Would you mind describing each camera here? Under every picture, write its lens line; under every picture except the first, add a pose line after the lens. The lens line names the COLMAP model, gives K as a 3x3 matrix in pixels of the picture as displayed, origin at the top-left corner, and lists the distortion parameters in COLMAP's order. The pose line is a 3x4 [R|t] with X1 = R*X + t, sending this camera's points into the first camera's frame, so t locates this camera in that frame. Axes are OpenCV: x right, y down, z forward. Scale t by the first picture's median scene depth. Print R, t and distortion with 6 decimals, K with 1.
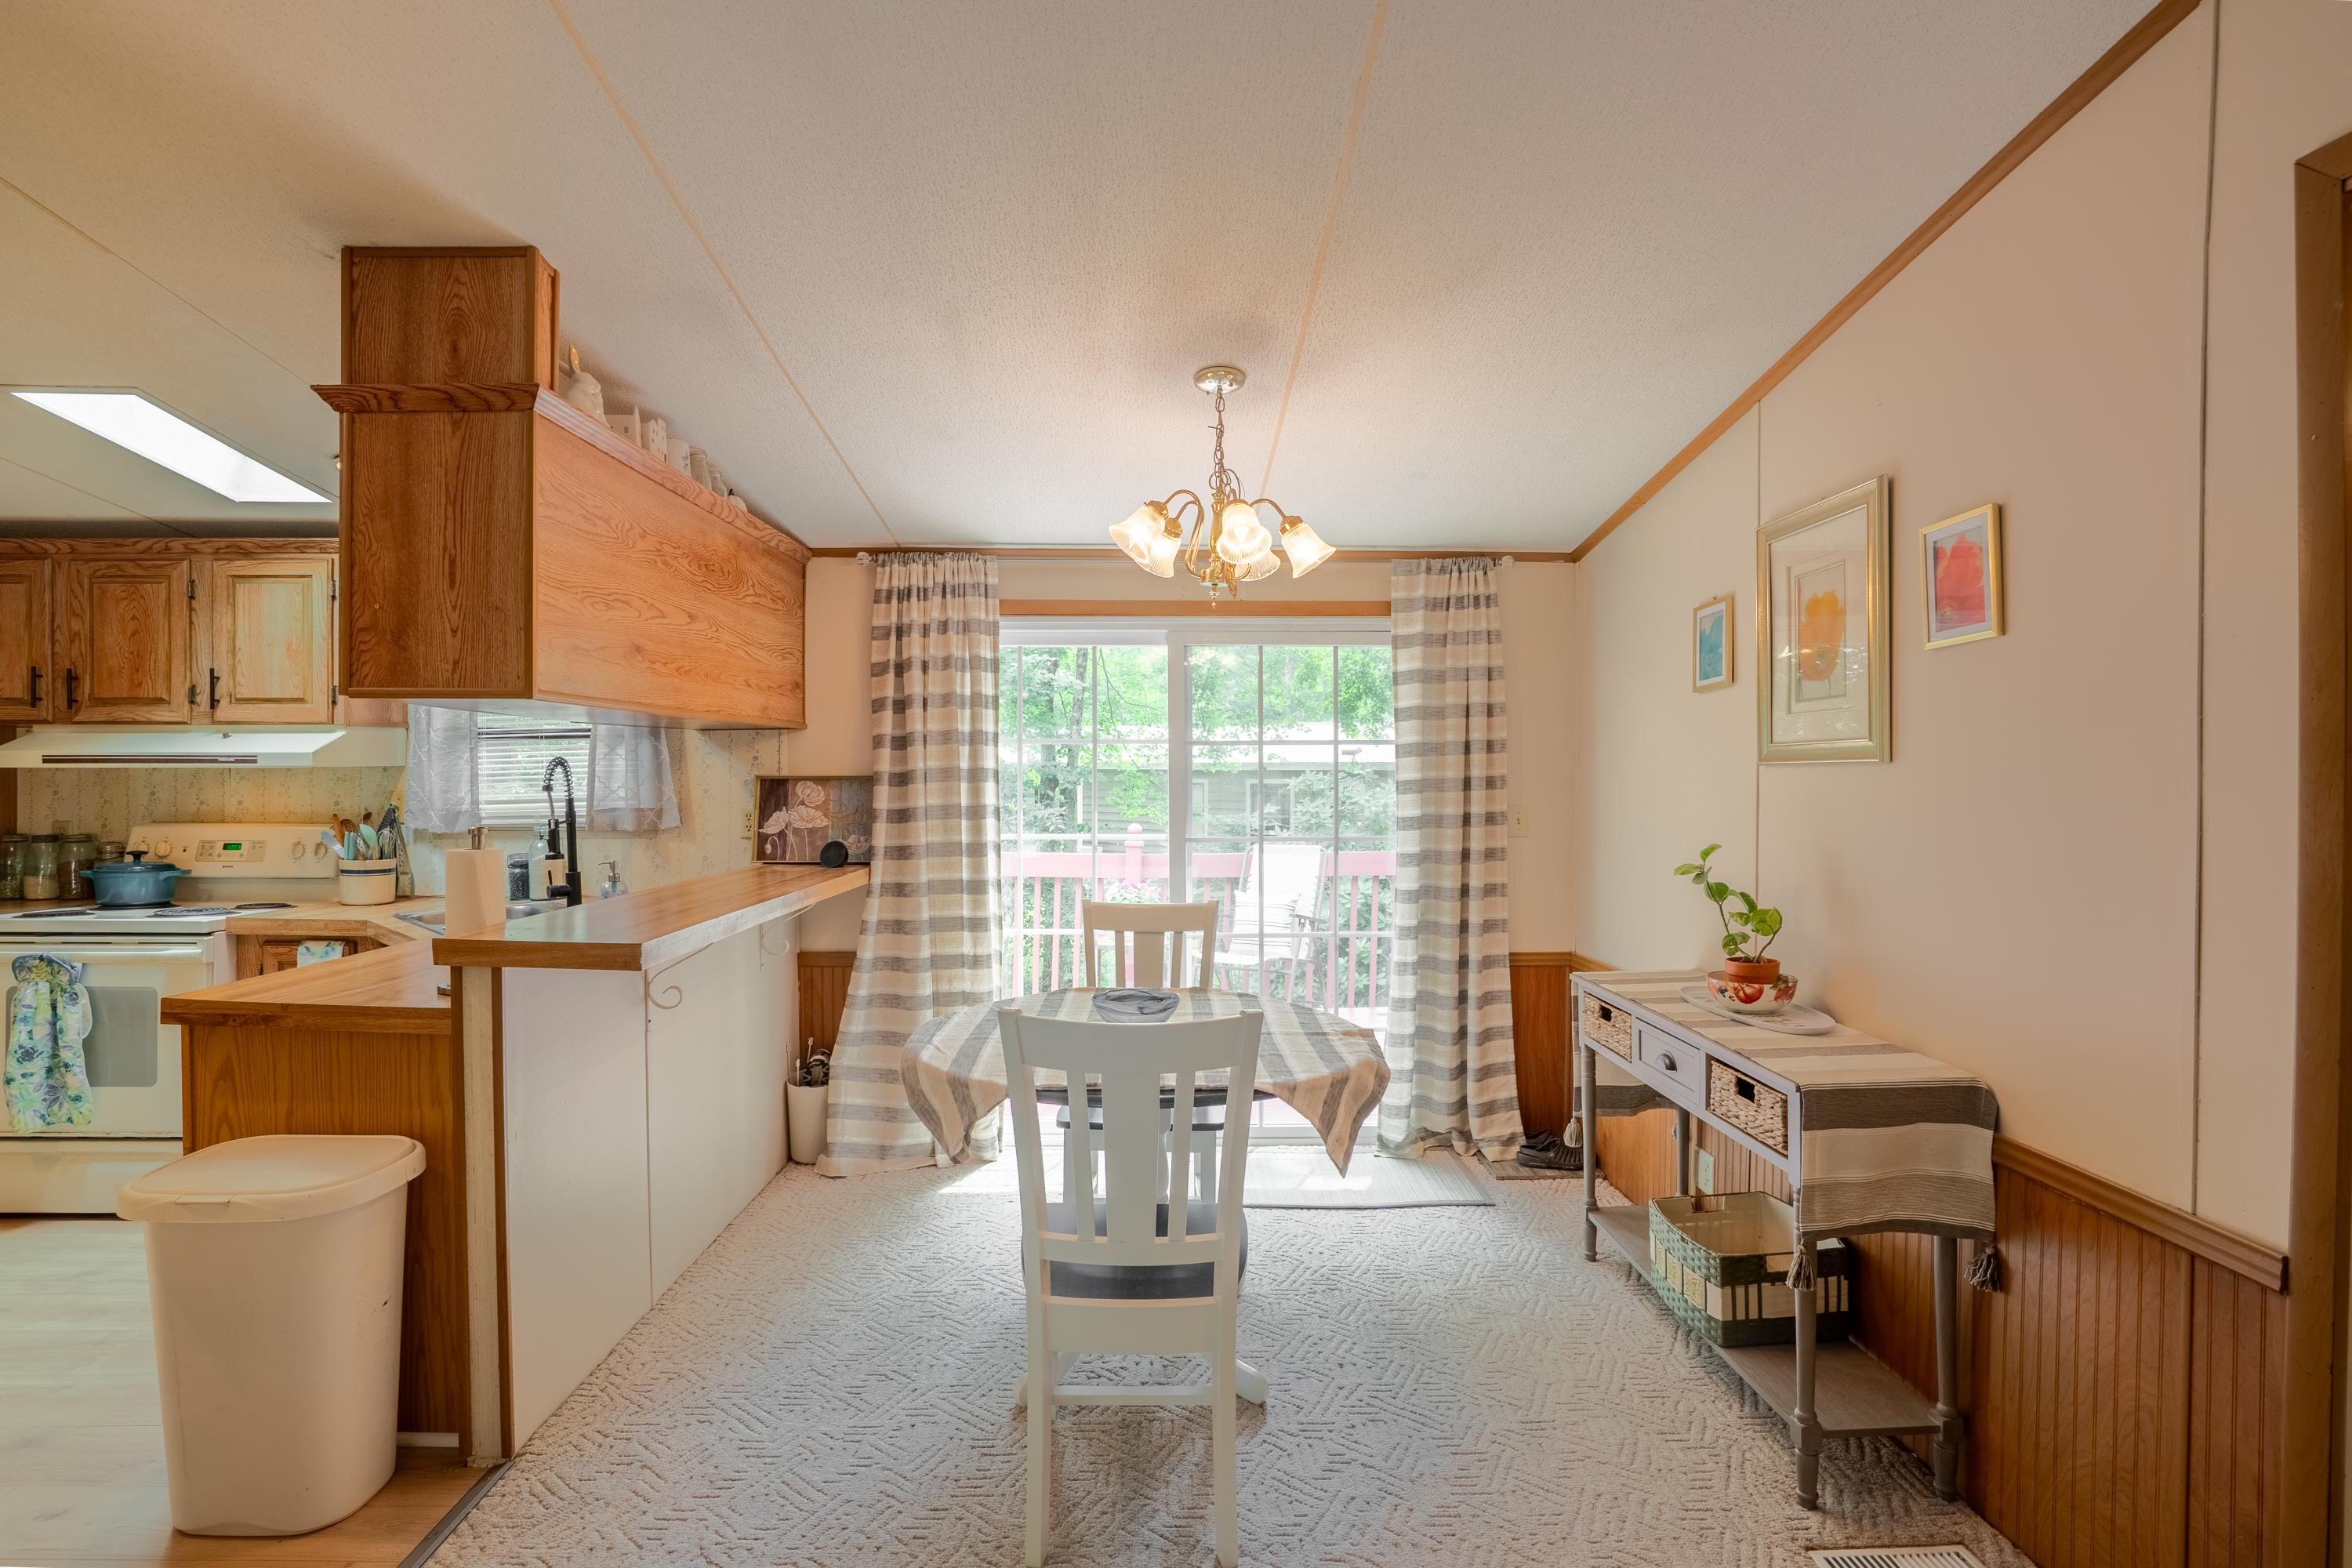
lens RADIAL K [[1104.7, 0, 1146.9], [0, 1104.7, 790.3], [0, 0, 1]] dist [-0.047822, 0.017507]
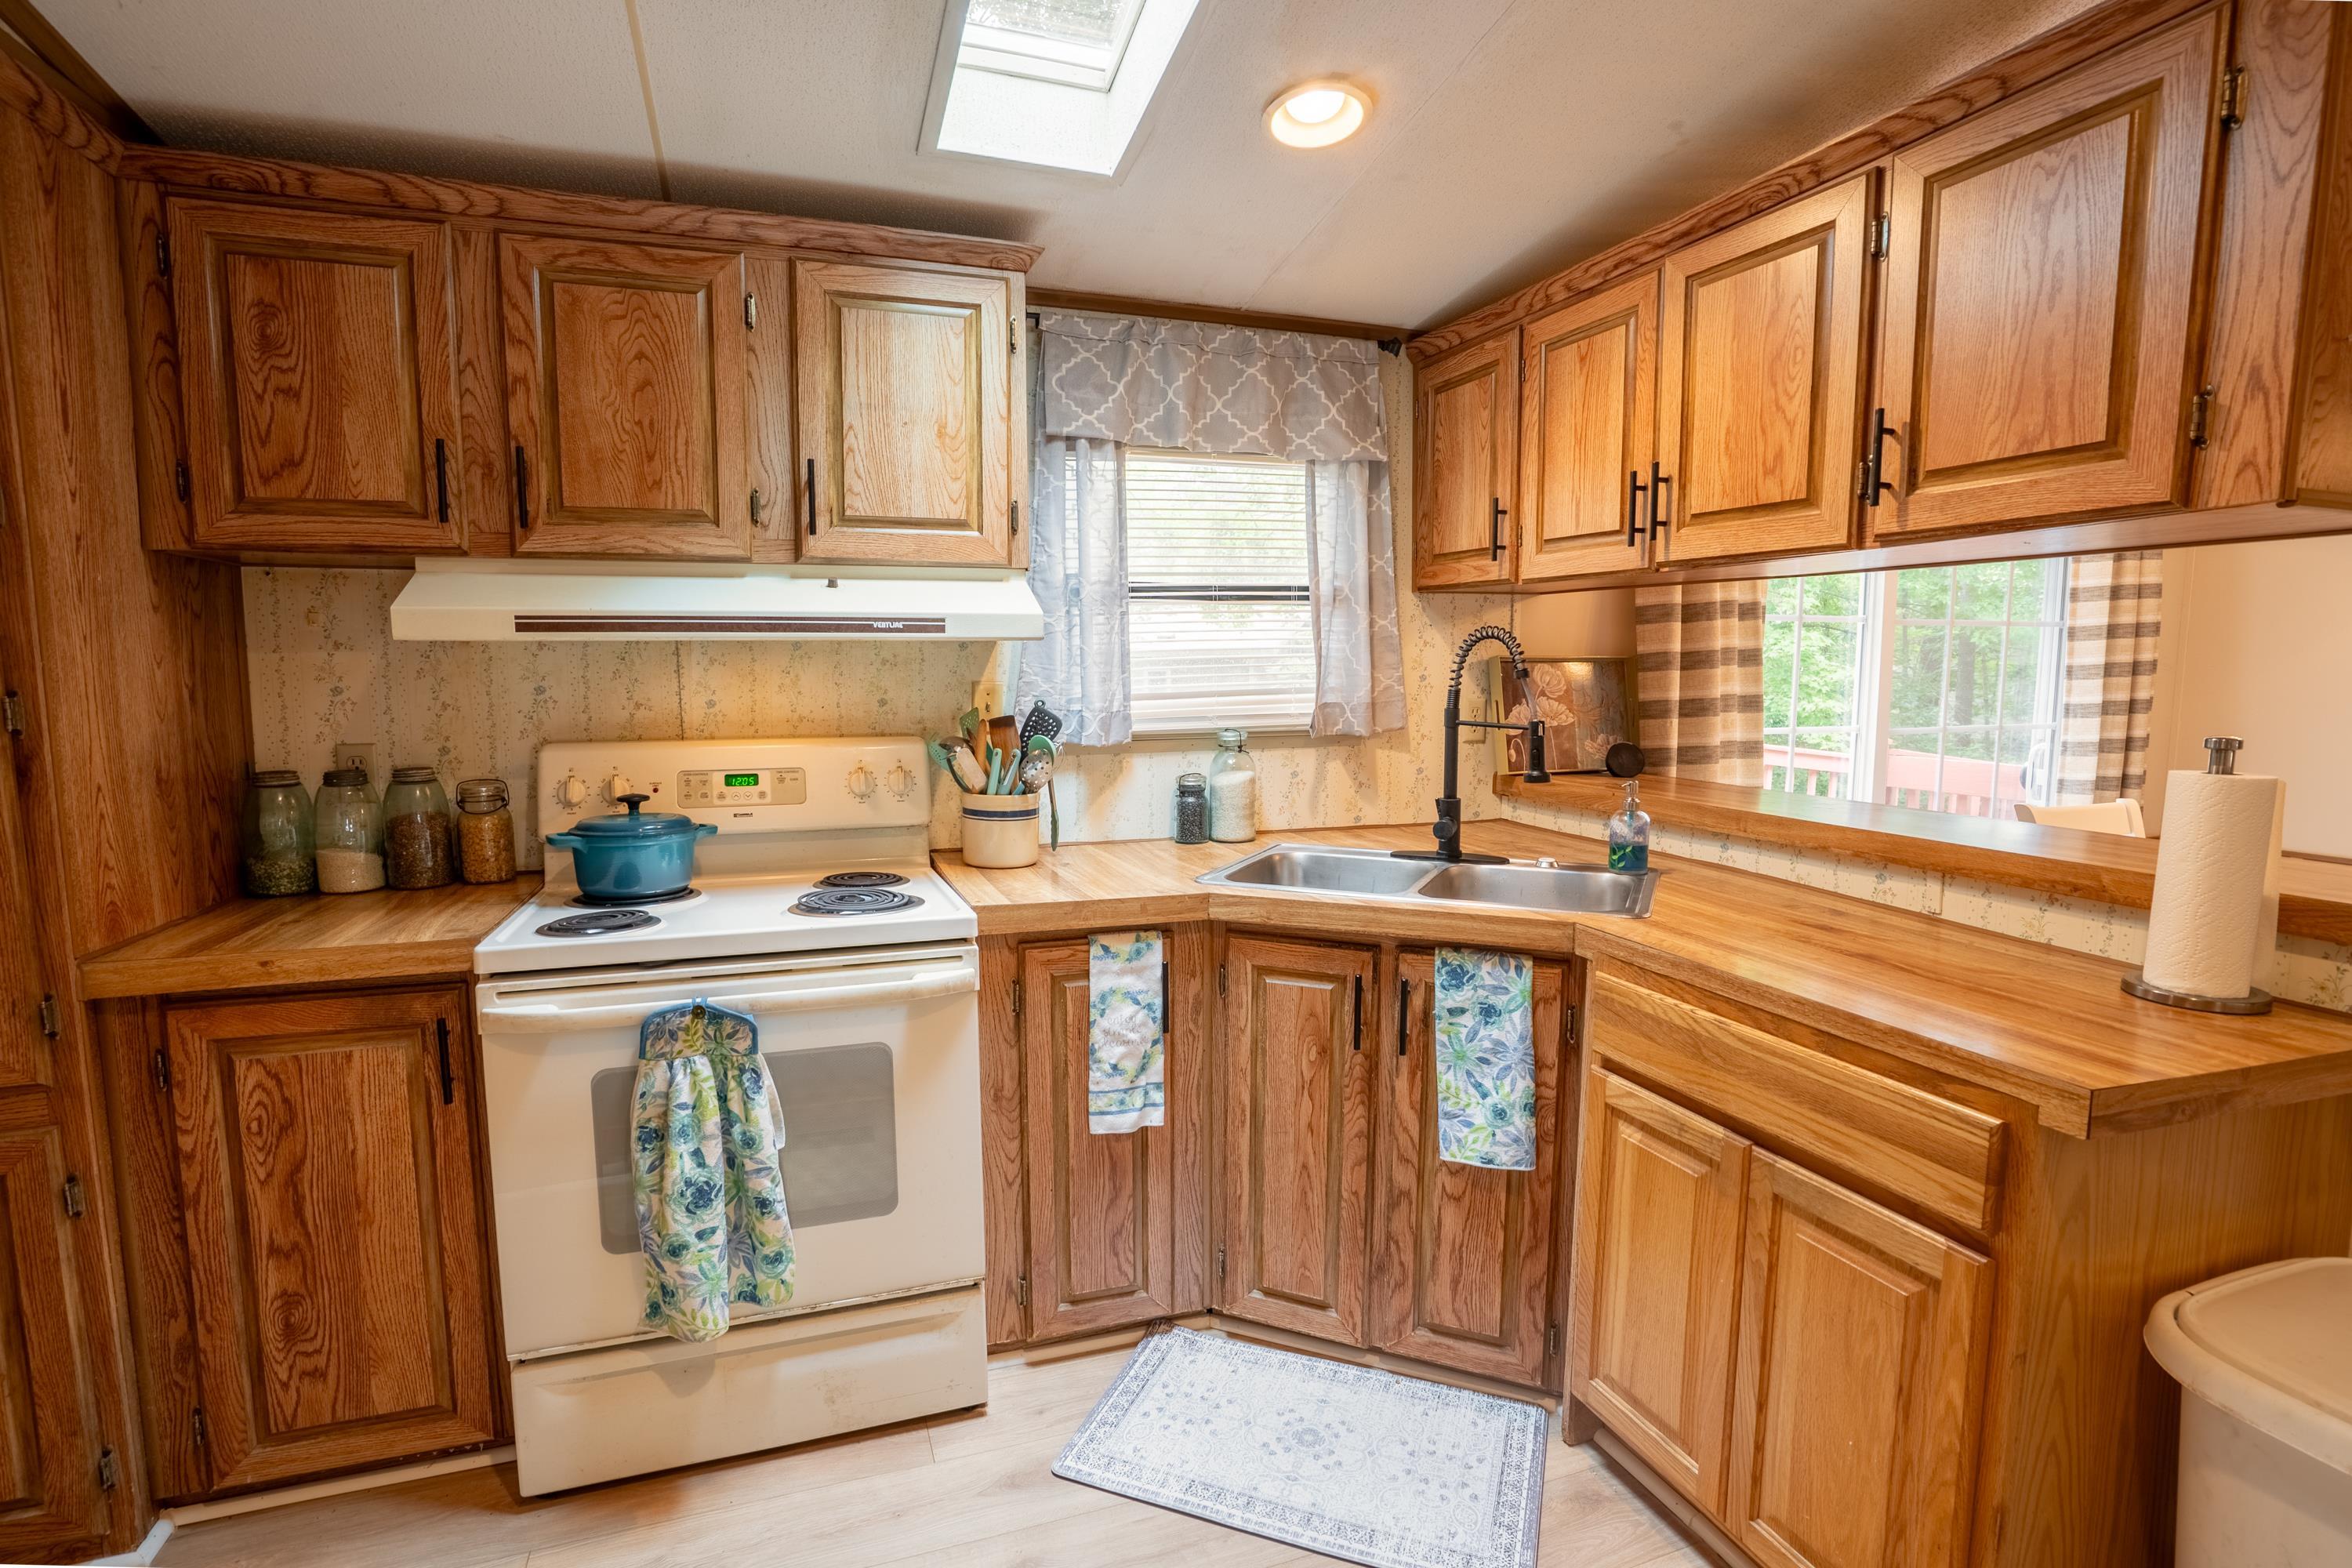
lens RADIAL K [[1123.4, 0, 1176.0], [0, 1123.4, 784.0], [0, 0, 1]] dist [-0.041666, 0.000748]
pose [[0.950932, -0.035625, 0.307341, -0.868323], [0.006133, 0.995324, 0.096395, -0.002074], [-0.309338, -0.089780, 0.946705, 0.385221]]
